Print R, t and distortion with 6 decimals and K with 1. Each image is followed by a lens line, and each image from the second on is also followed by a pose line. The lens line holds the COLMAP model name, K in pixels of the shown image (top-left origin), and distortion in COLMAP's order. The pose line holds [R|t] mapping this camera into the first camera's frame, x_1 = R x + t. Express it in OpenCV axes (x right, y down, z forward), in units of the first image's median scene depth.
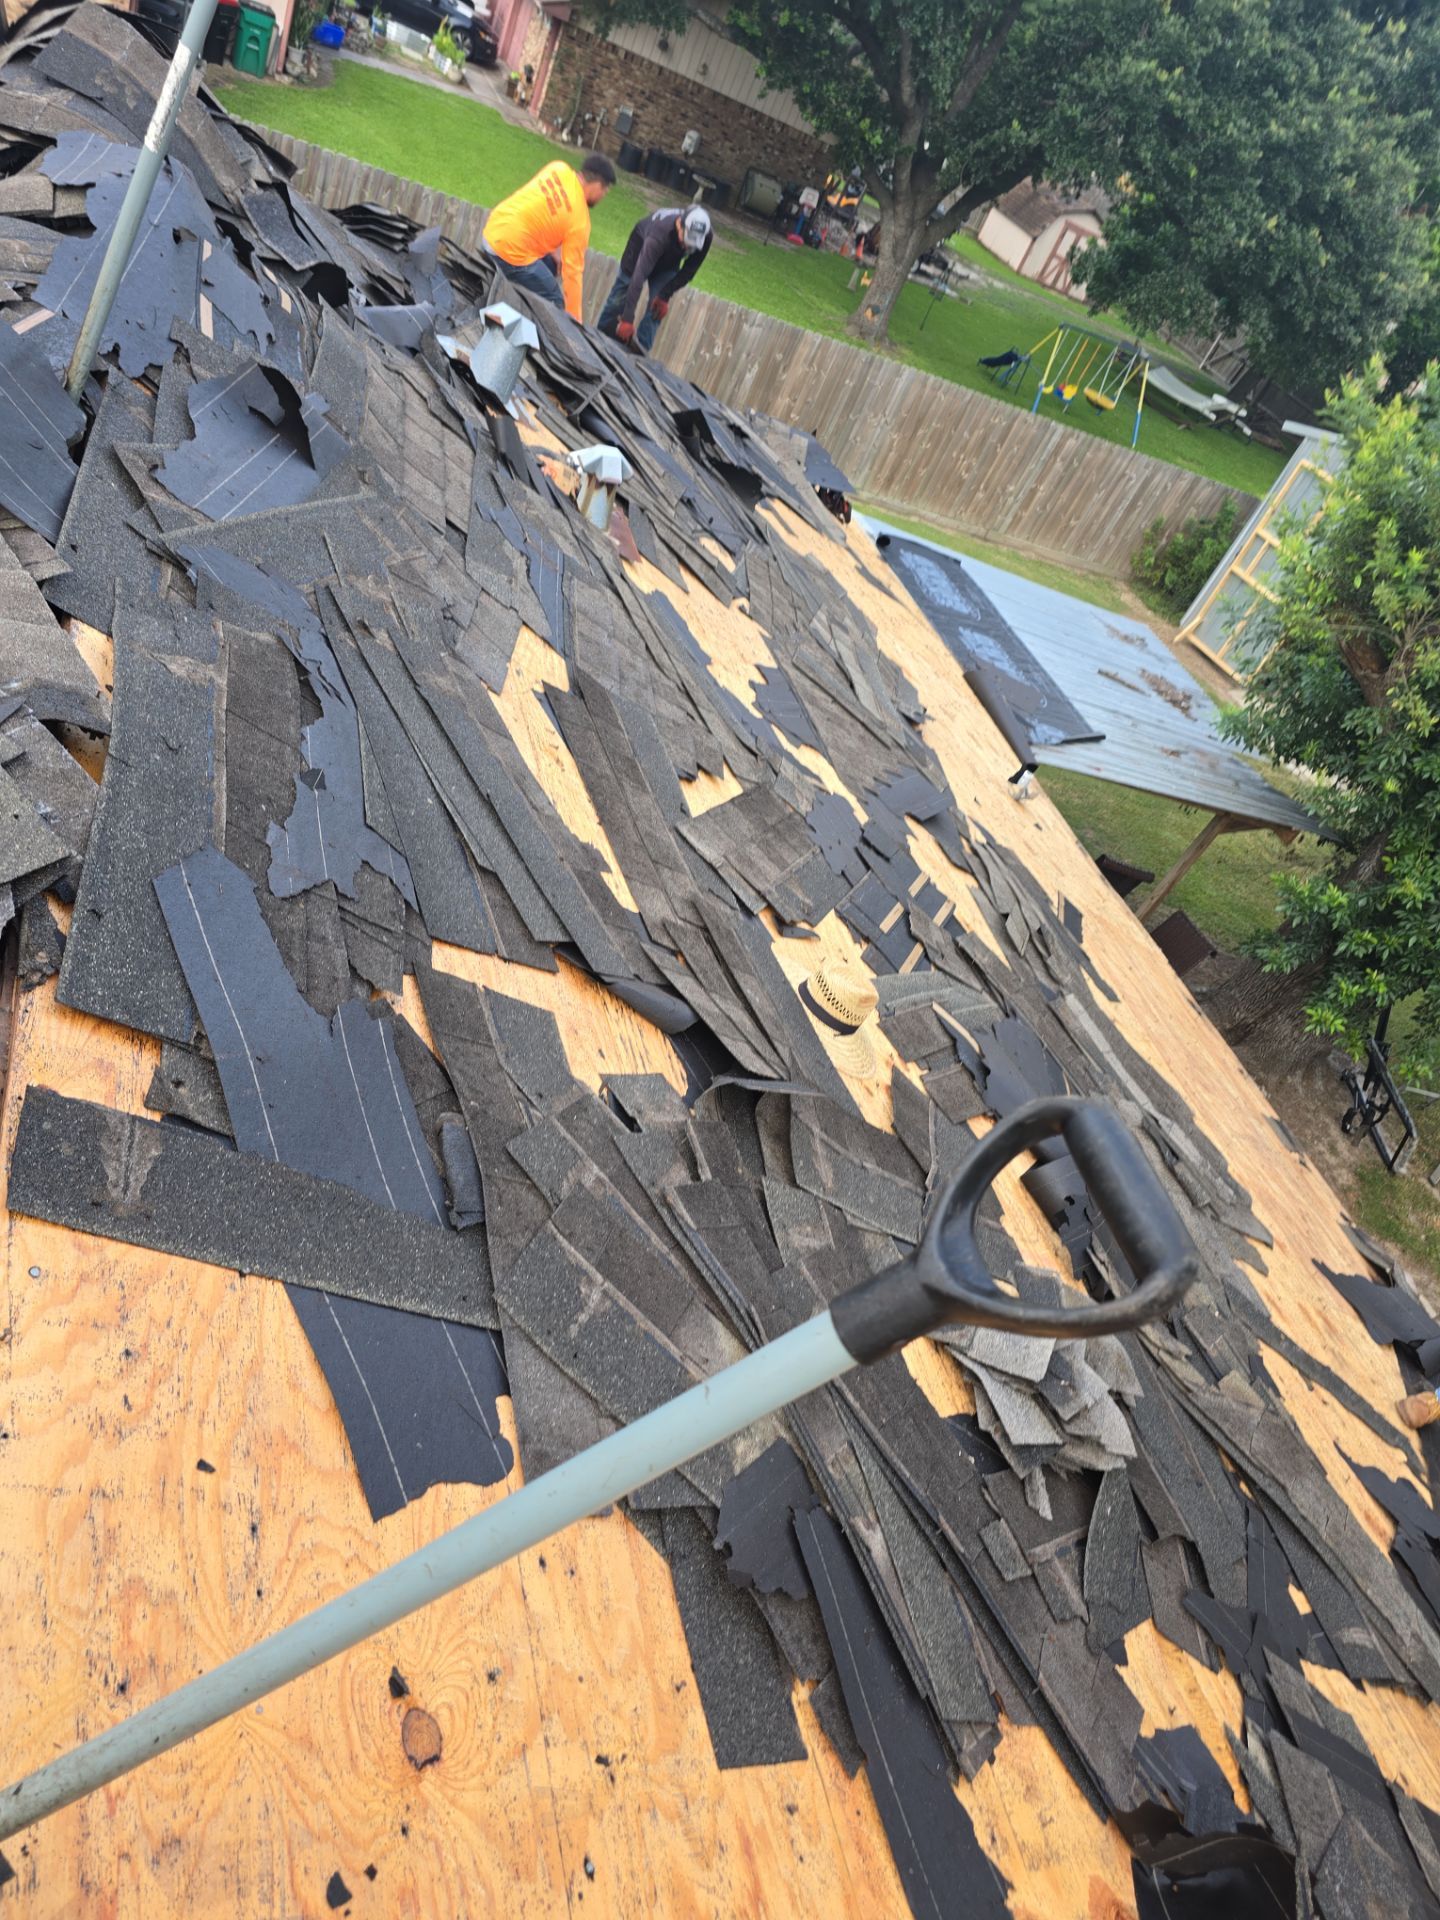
lens RADIAL K [[1280.8, 0, 726.6], [0, 1280.8, 959.2], [0, 0, 1]] dist [0.058393, -0.053918]
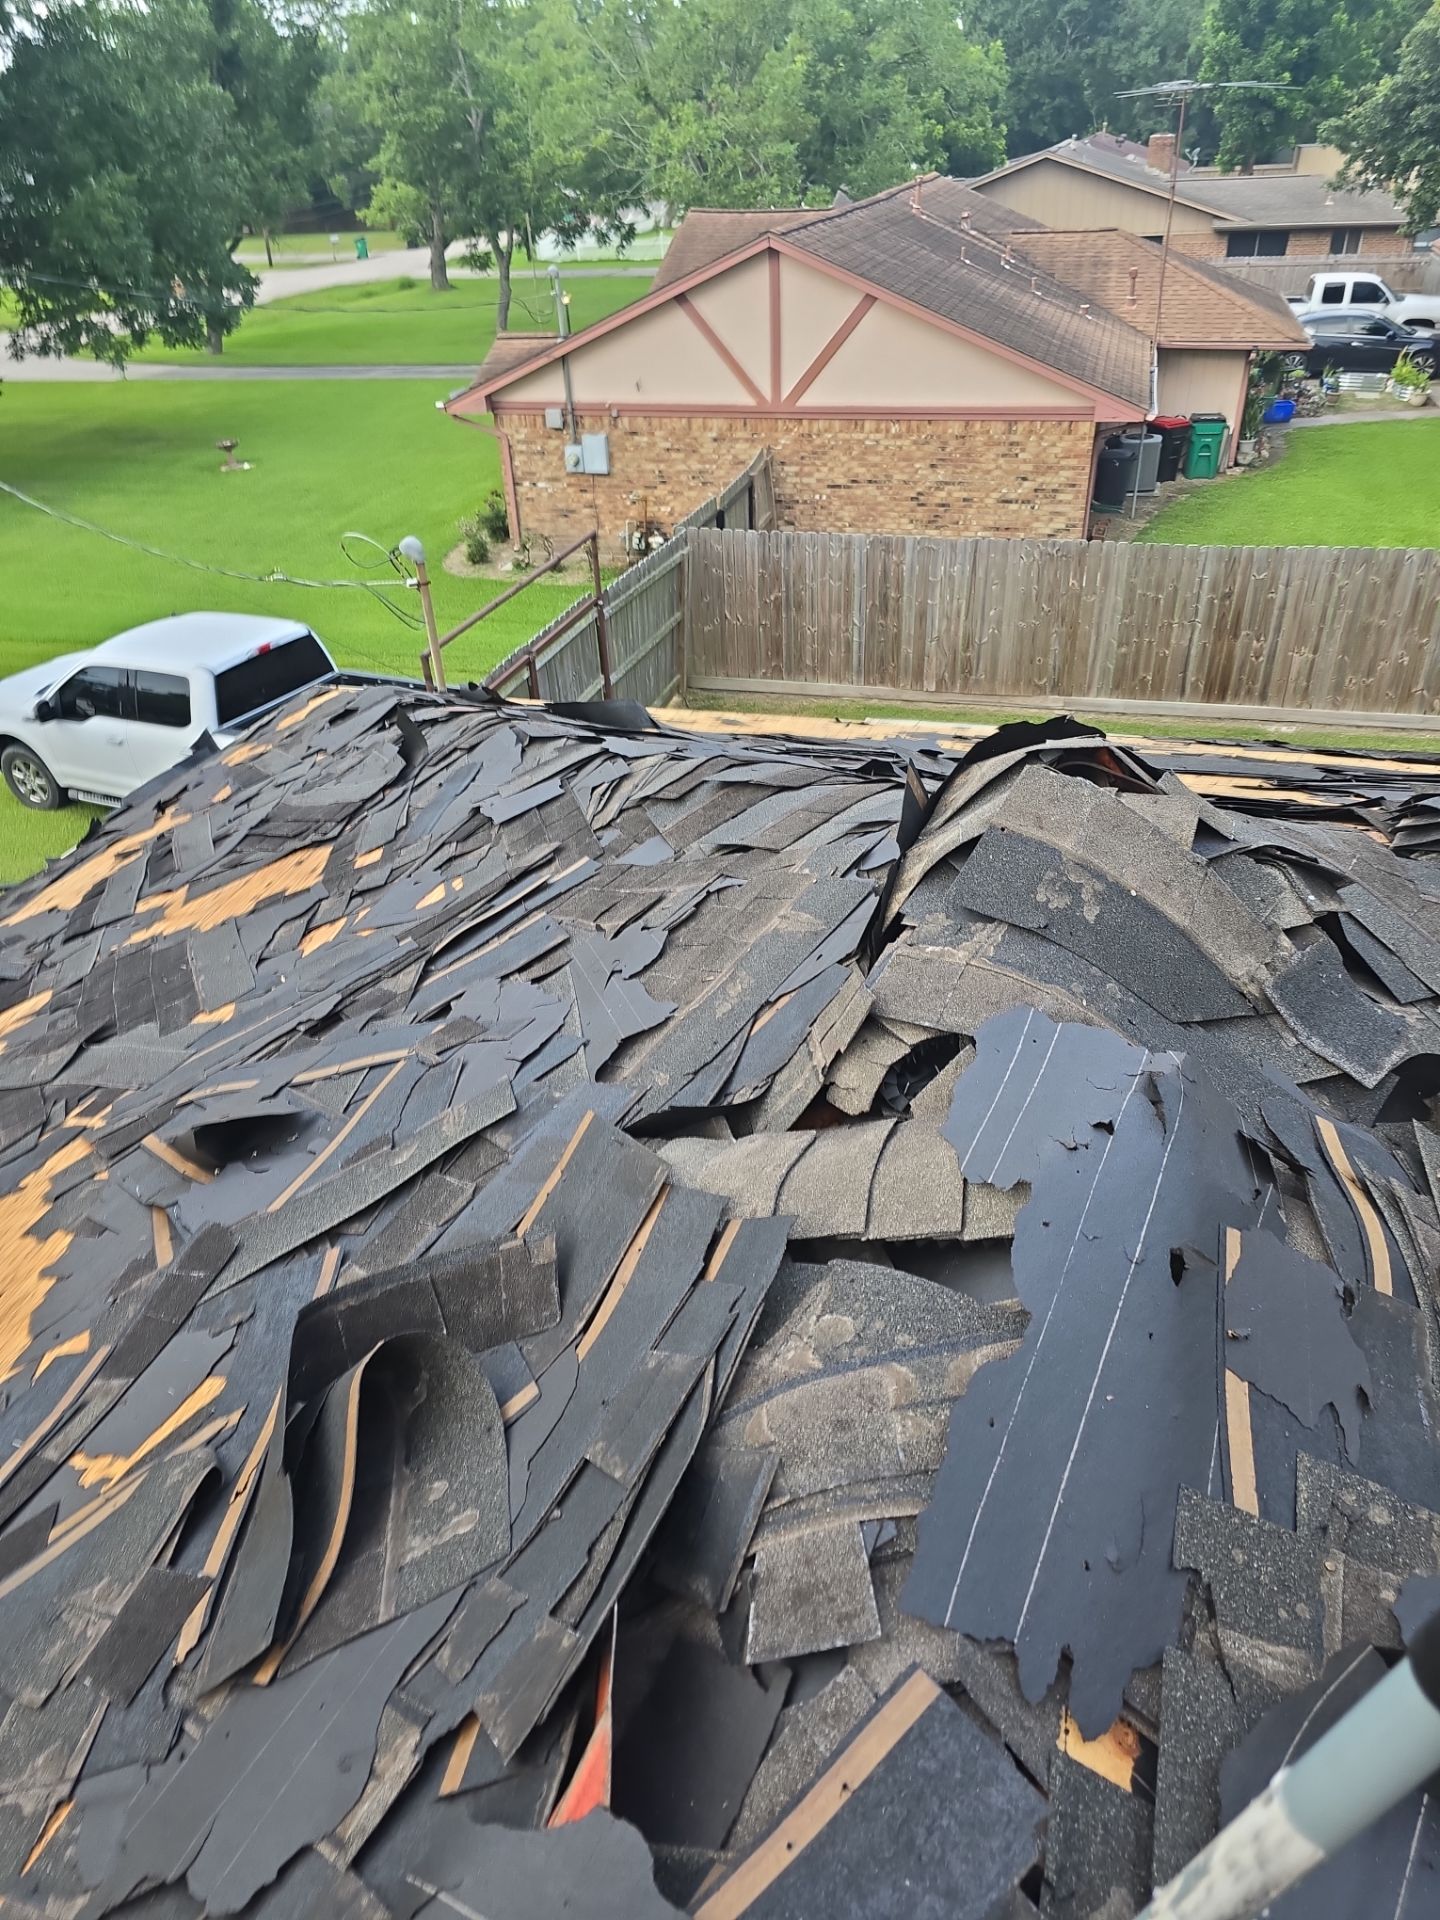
lens RADIAL K [[1280.8, 0, 726.6], [0, 1280.8, 959.2], [0, 0, 1]] dist [0.058393, -0.053918]
pose [[0.764418, -0.087190, -0.638798, -0.047492], [-0.057188, 0.977738, -0.201885, -0.119420], [0.642180, 0.190856, 0.742414, 0.103422]]
